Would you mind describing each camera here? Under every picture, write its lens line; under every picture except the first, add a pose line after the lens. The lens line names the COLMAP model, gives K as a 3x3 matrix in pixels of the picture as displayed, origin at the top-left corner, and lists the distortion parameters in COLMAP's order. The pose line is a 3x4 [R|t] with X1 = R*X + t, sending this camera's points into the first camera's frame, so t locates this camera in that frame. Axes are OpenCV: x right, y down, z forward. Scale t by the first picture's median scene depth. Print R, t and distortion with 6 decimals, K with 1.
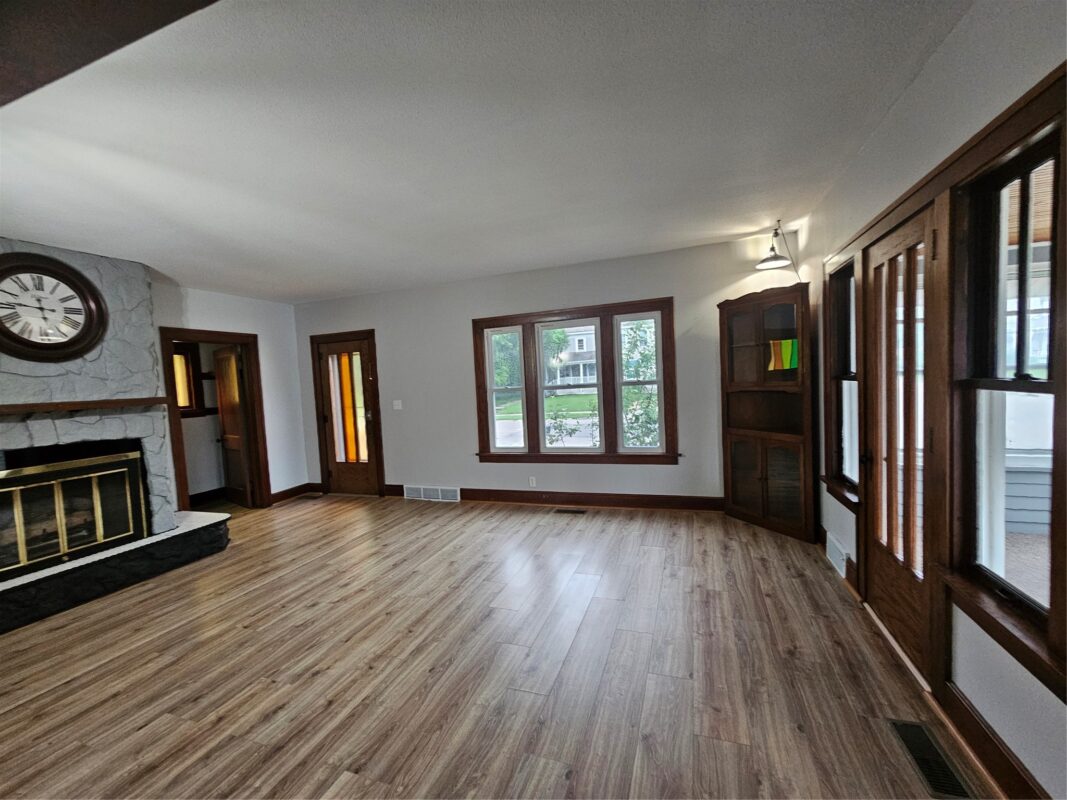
lens RADIAL K [[438.5, 0, 536.7], [0, 438.5, 404.9], [0, 0, 1]] dist [0.000181, -0.000168]
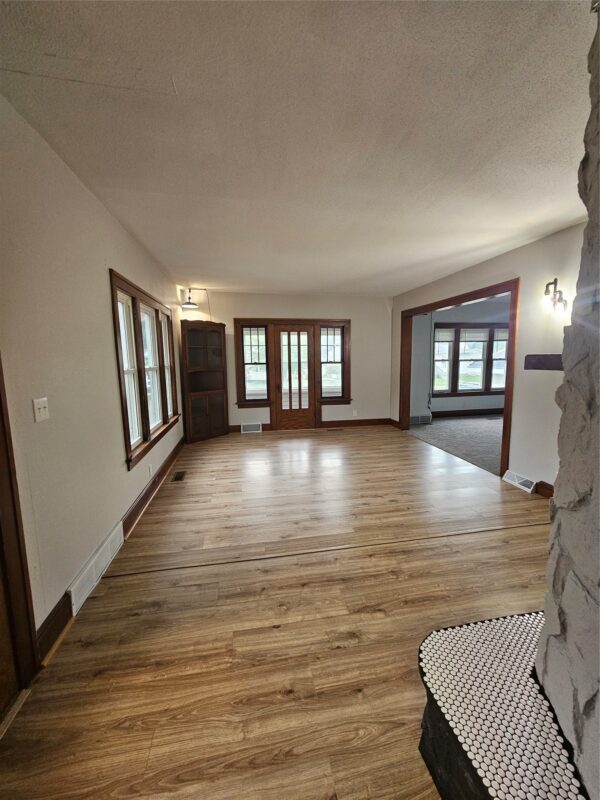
lens RADIAL K [[328.8, 0, 302.4], [0, 328.8, 398.7], [0, 0, 1]] dist [0.000181, -0.000168]
pose [[-0.499032, -0.051137, 0.865074, -1.180213], [0.089249, 0.989916, 0.110002, -0.037311], [-0.861976, 0.132101, -0.489436, 1.595632]]
